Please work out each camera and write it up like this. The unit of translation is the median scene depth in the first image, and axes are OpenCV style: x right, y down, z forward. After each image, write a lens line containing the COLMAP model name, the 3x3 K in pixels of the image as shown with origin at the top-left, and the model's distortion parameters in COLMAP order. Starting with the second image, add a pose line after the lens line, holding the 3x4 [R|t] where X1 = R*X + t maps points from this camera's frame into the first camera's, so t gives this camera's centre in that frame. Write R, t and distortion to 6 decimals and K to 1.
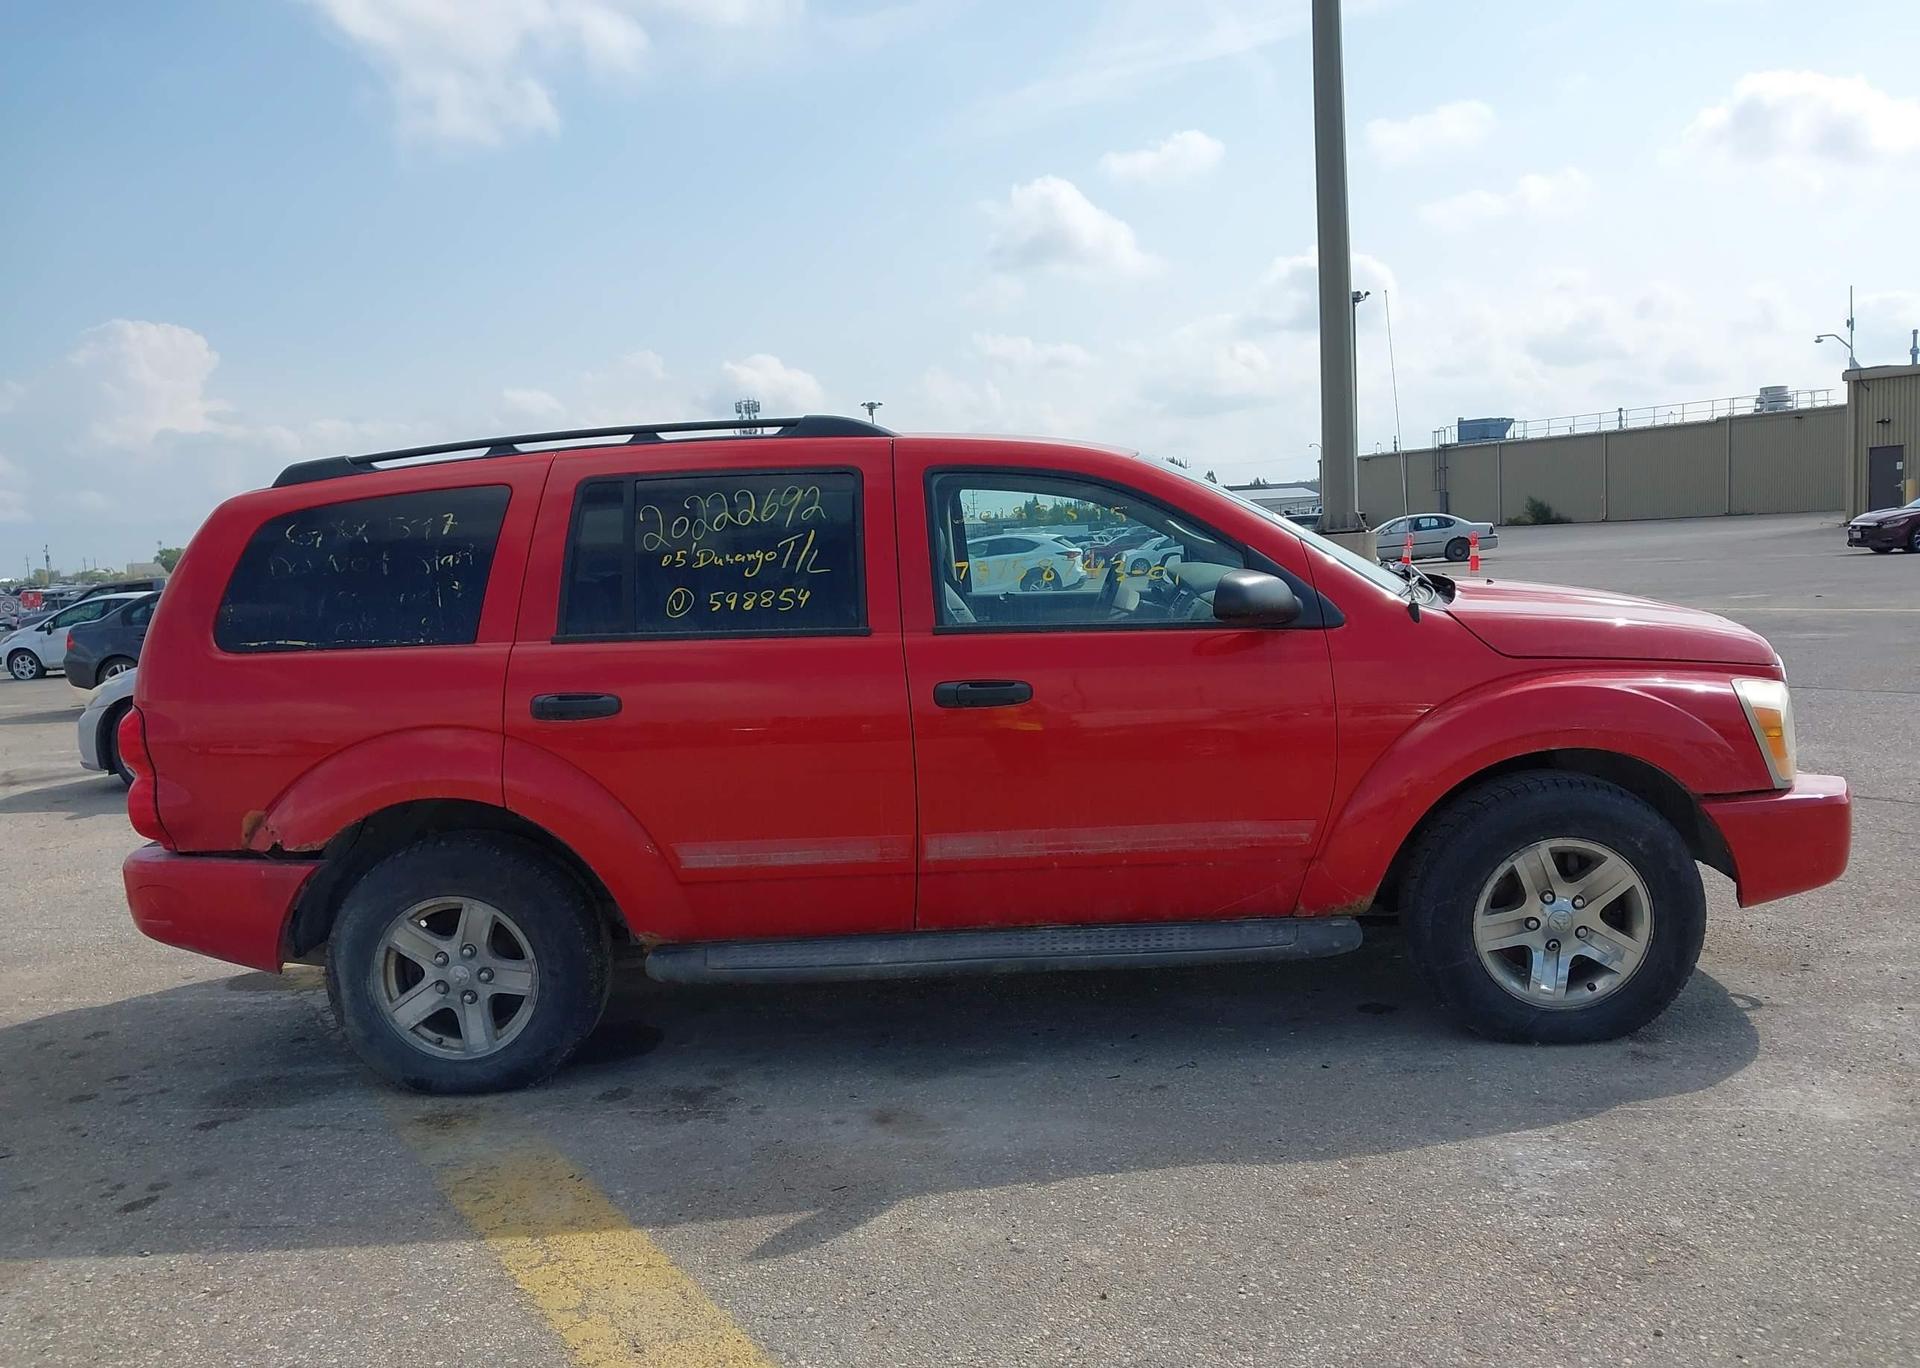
lens RADIAL K [[1518.0, 0, 968.1], [0, 1518.0, 670.8], [0, 0, 1]] dist [0.047295, -0.090591]
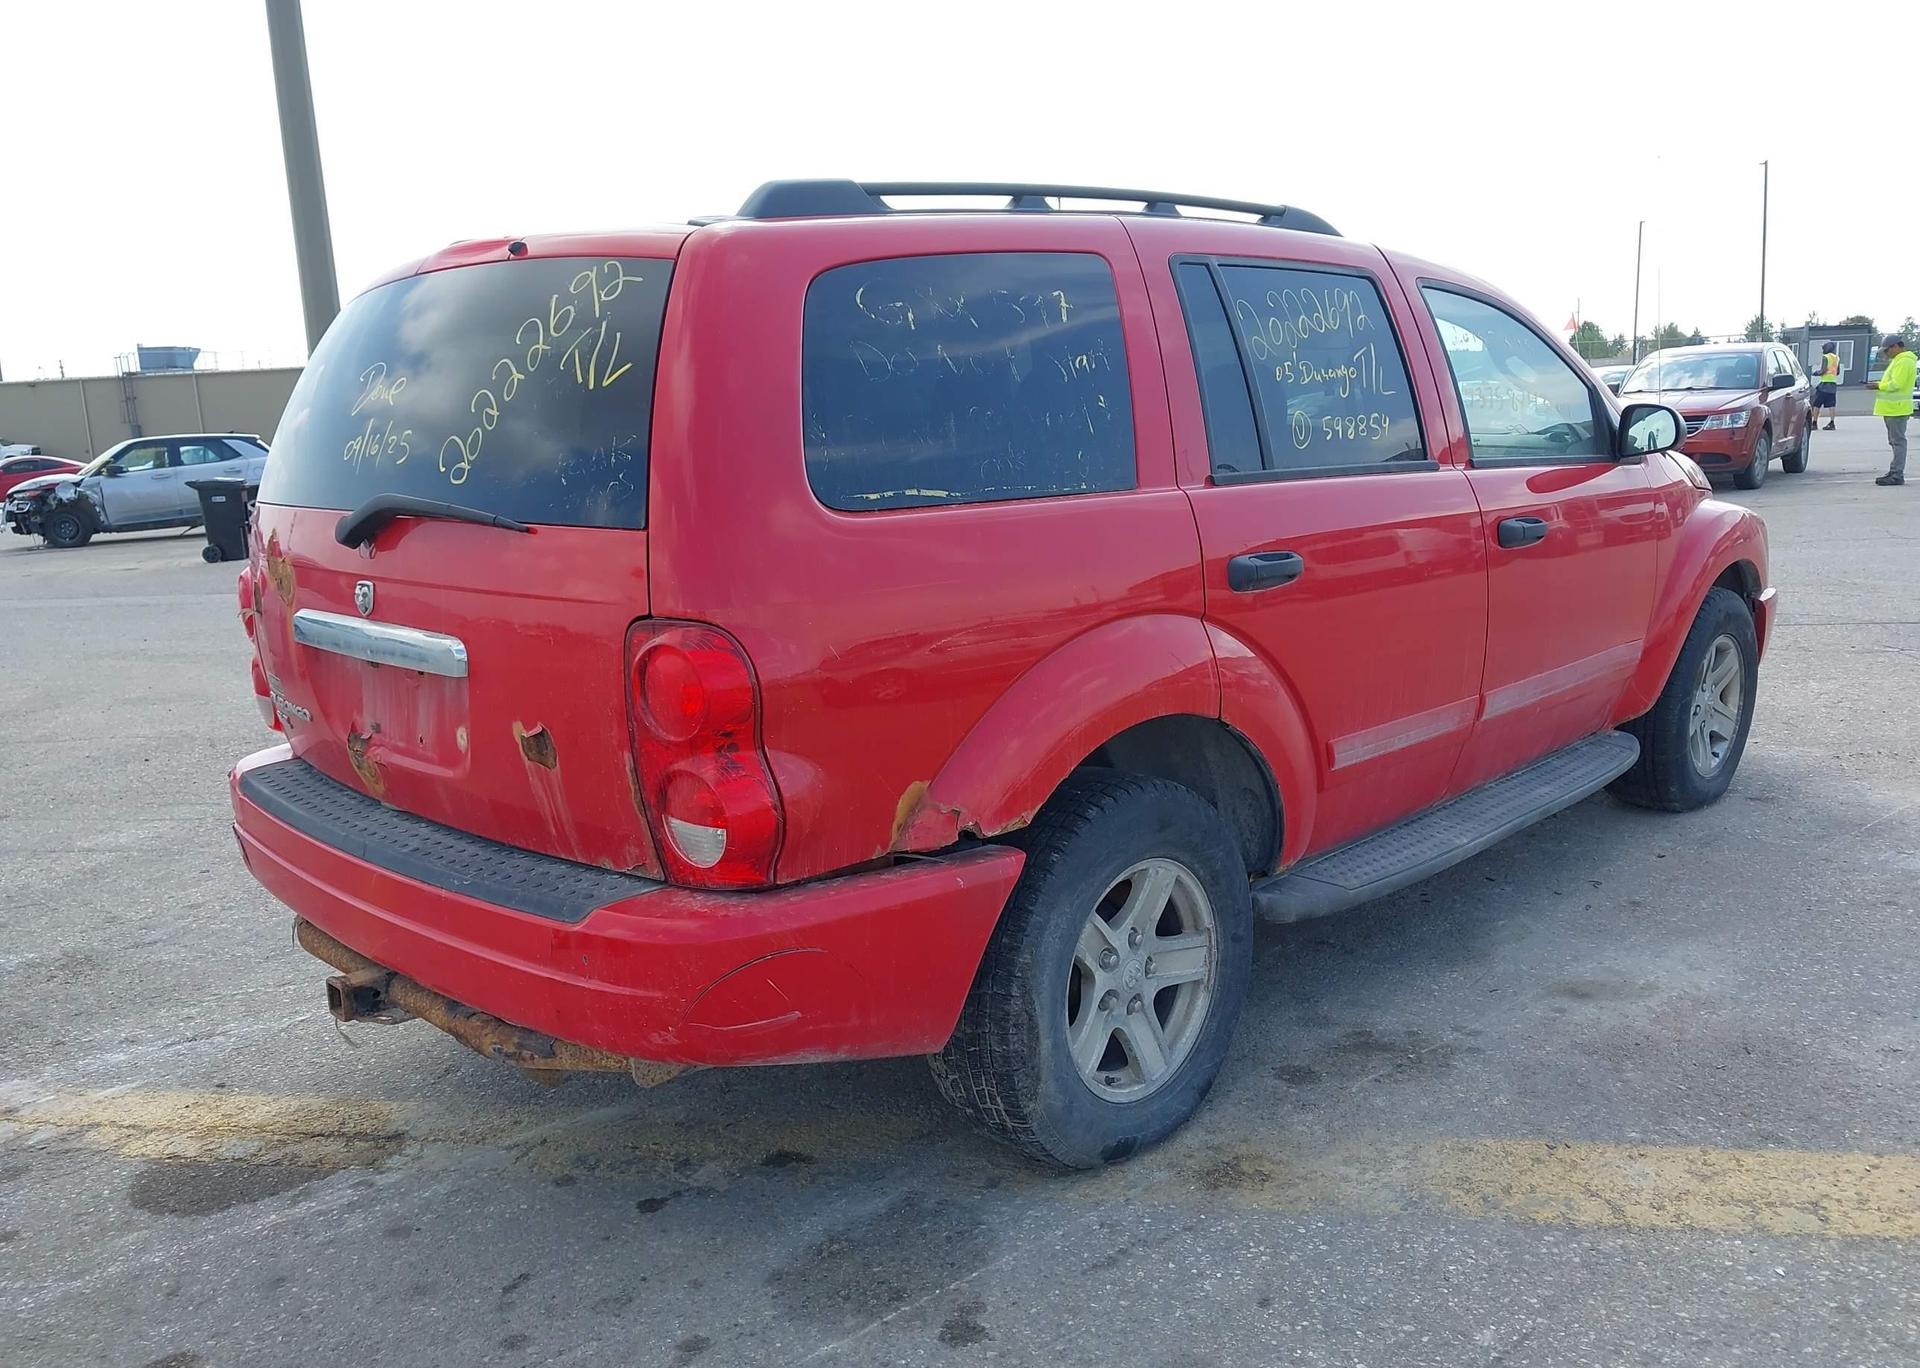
lens RADIAL K [[1518.0, 0, 945.2], [0, 1518.0, 693.0], [0, 0, 1]] dist [0.047295, -0.090591]
pose [[0.675893, -0.108803, 0.728924, -0.884152], [0.071268, 0.994057, 0.082294, 0.011348], [-0.733546, -0.003673, 0.679630, 0.606967]]
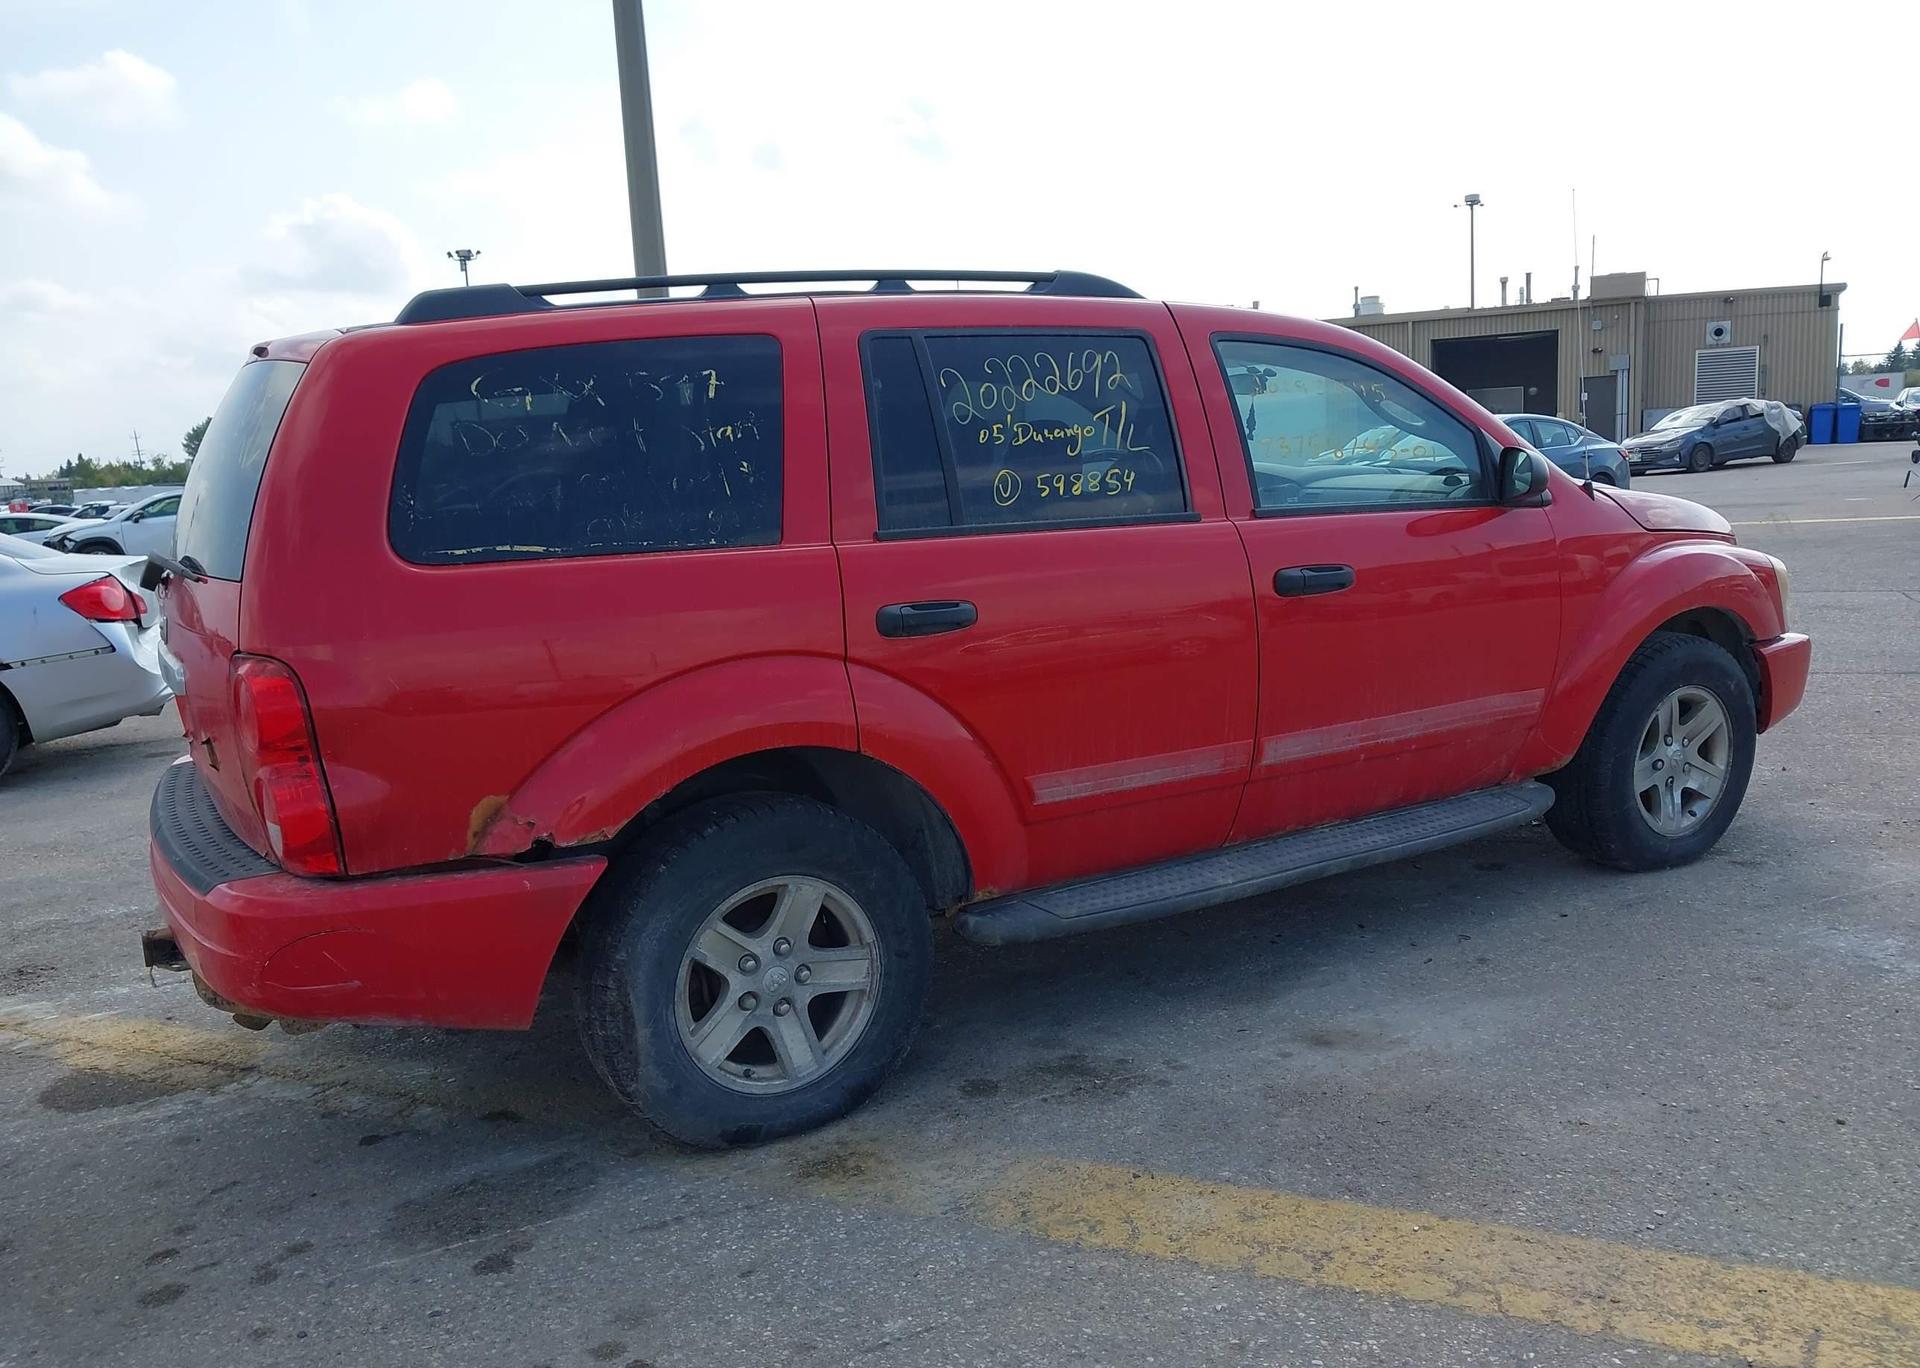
lens RADIAL K [[1518.0, 0, 956.5], [0, 1518.0, 687.9], [0, 0, 1]] dist [0.047295, -0.090591]
pose [[0.838958, -0.075102, 0.538989, -0.663227], [0.056313, 0.997095, 0.051281, 0.020180], [-0.541274, -0.012670, 0.840751, 0.319479]]
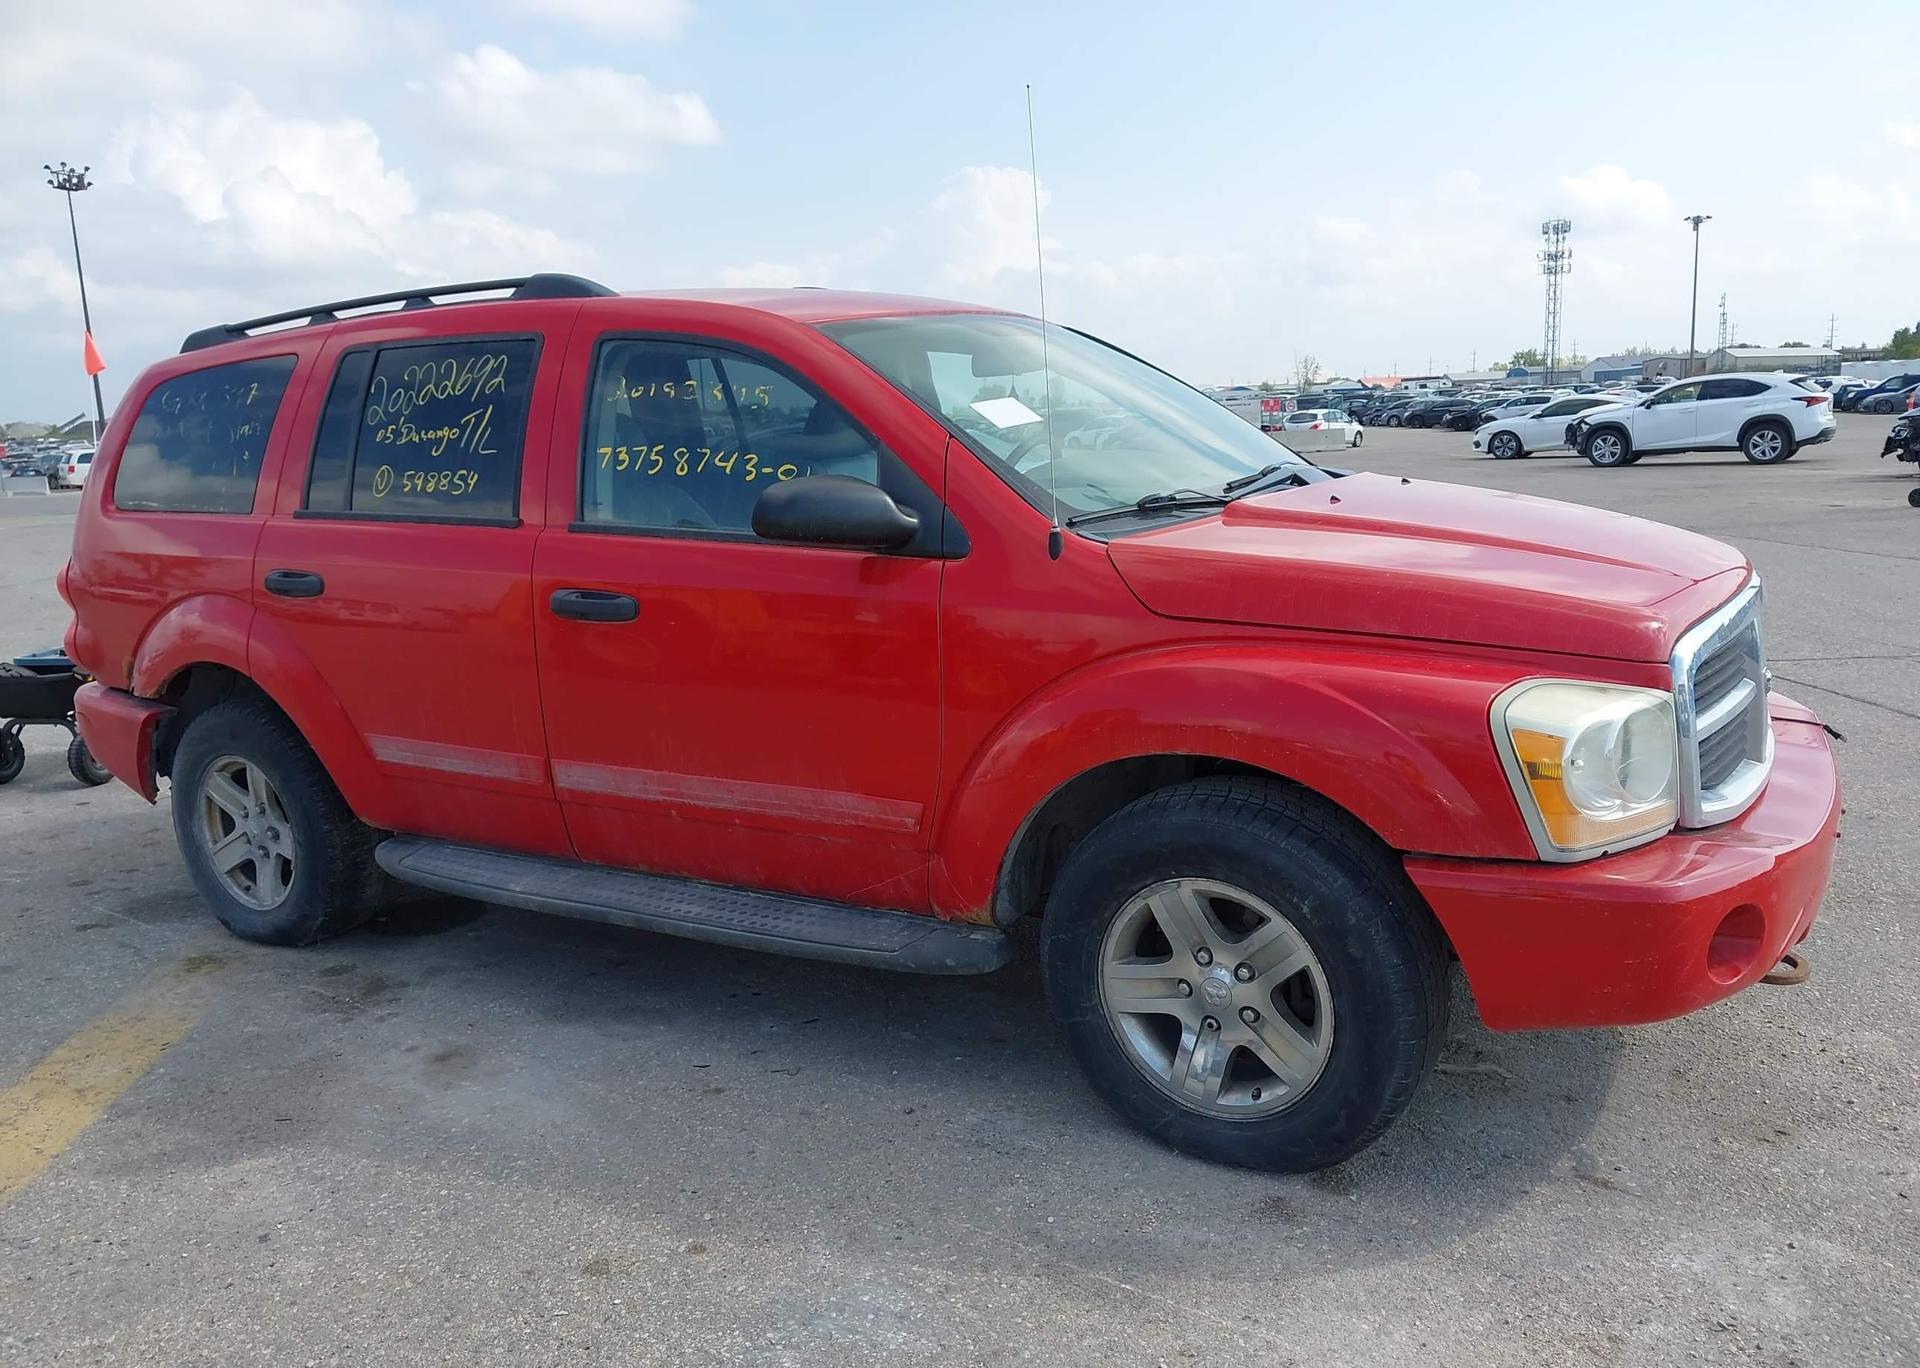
lens RADIAL K [[1518.0, 0, 959.5], [0, 1518.0, 674.3], [0, 0, 1]] dist [0.047295, -0.090591]
pose [[0.871415, 0.102093, -0.479805, 0.589104], [-0.048972, 0.991322, 0.121991, -0.058899], [0.488096, -0.082808, 0.868853, 0.339110]]
